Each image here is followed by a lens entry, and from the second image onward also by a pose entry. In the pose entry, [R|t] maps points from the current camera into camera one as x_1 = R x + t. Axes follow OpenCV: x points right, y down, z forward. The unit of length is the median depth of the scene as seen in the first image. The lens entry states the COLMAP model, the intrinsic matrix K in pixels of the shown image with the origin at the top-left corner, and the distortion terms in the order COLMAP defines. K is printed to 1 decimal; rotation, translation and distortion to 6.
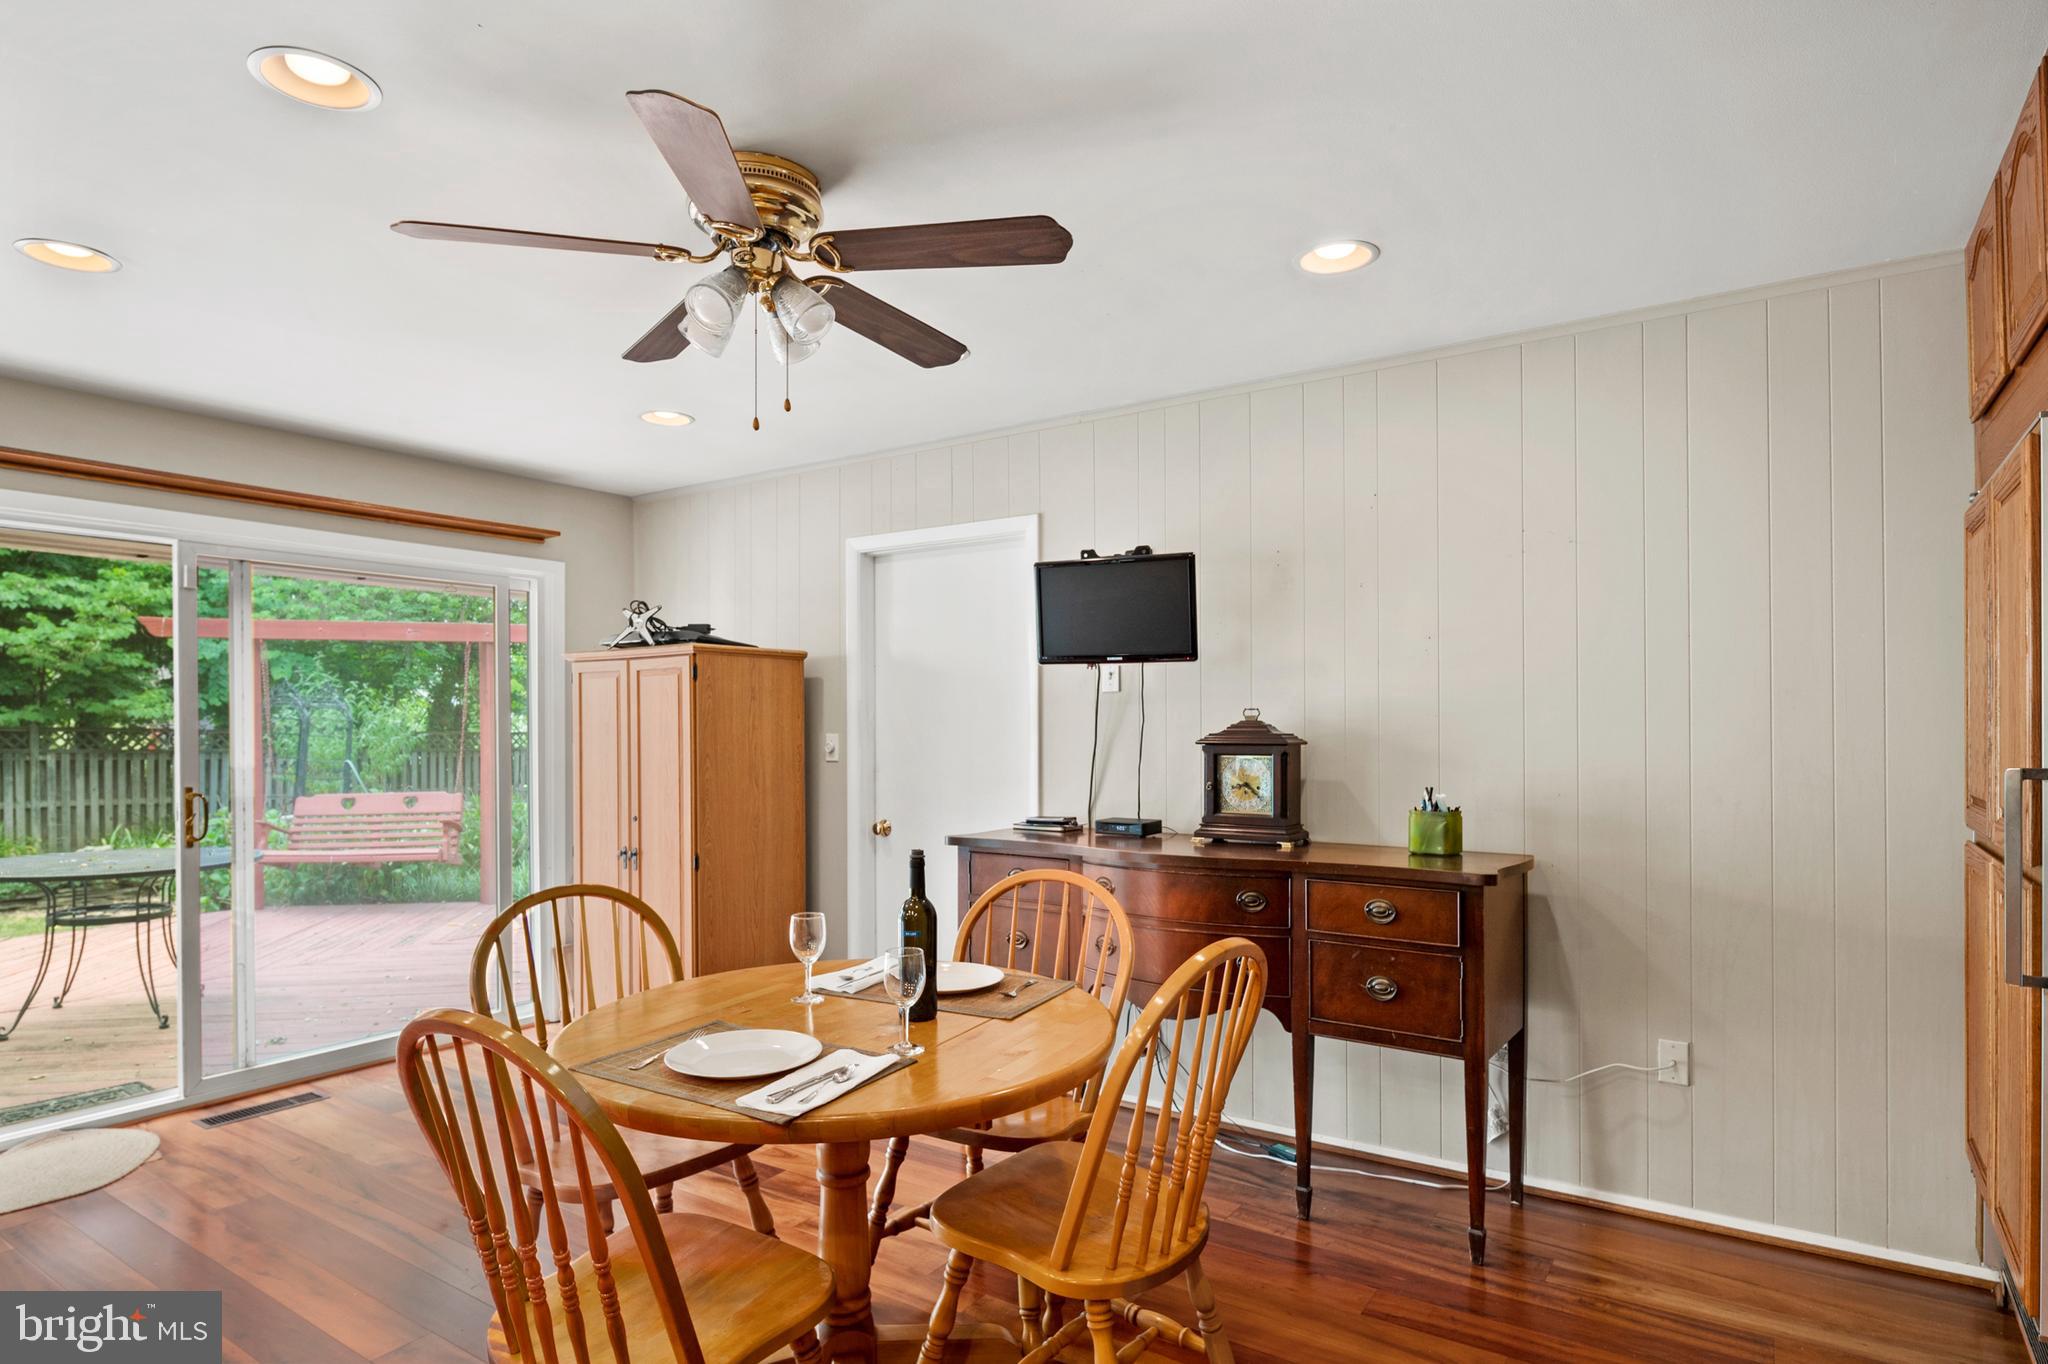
lens RADIAL K [[1110.4, 0, 1025.5], [0, 1110.4, 698.0], [0, 0, 1]] dist [-0.005012, -0.001995]
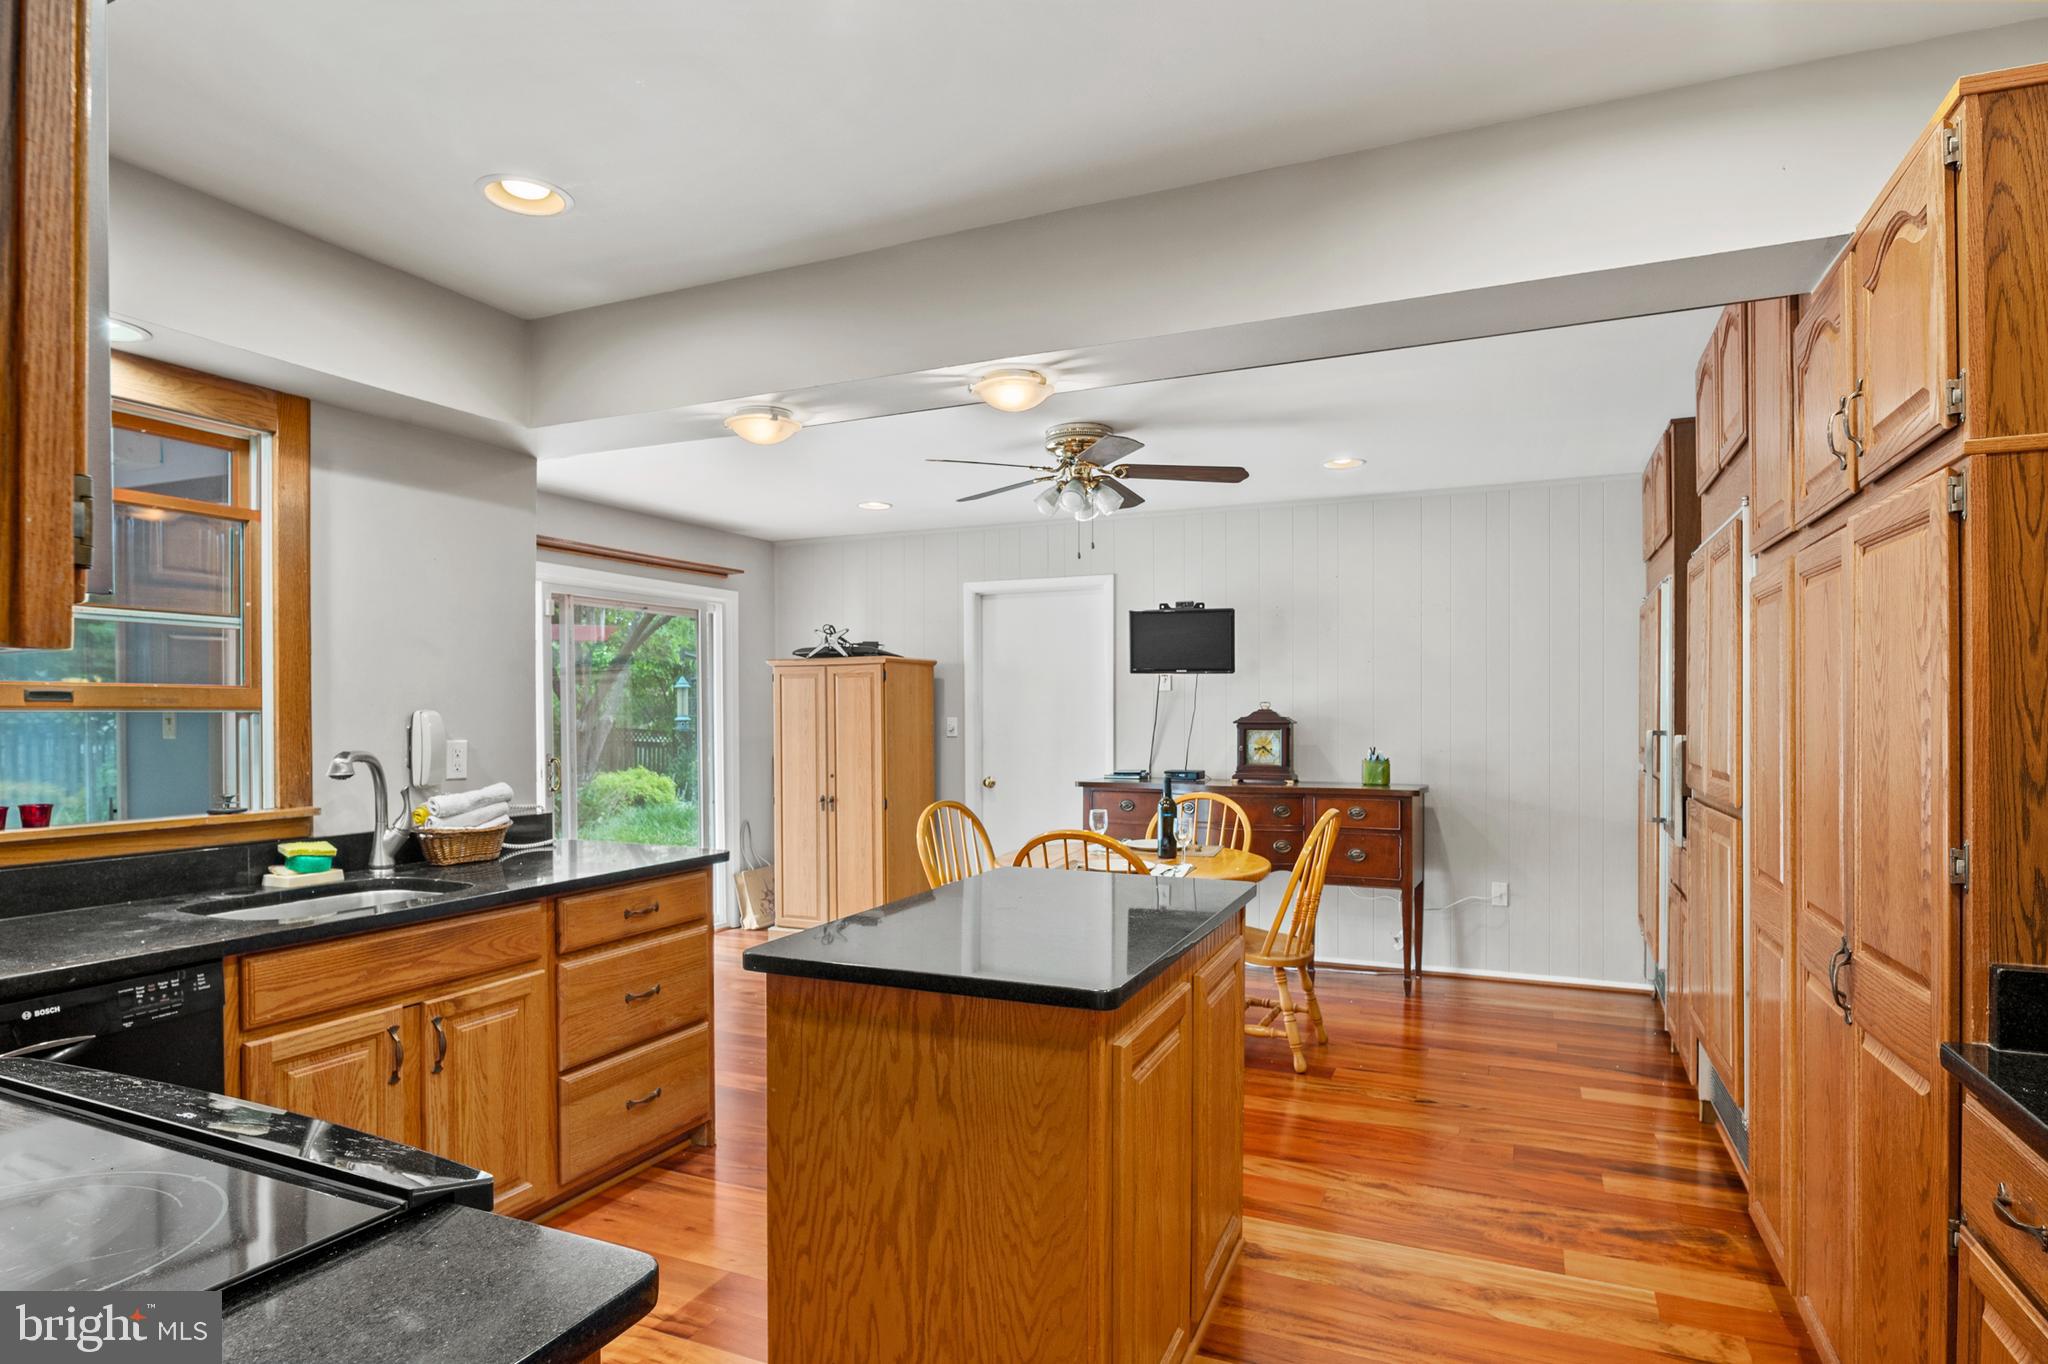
lens RADIAL K [[1110.4, 0, 1023.7], [0, 1110.4, 692.5], [0, 0, 1]] dist [-0.005012, -0.001995]
pose [[0.985968, 0.005050, 0.166858, -0.429000], [-0.006074, 0.999966, 0.005631, -0.012126], [-0.166823, -0.006566, 0.985965, -0.581235]]
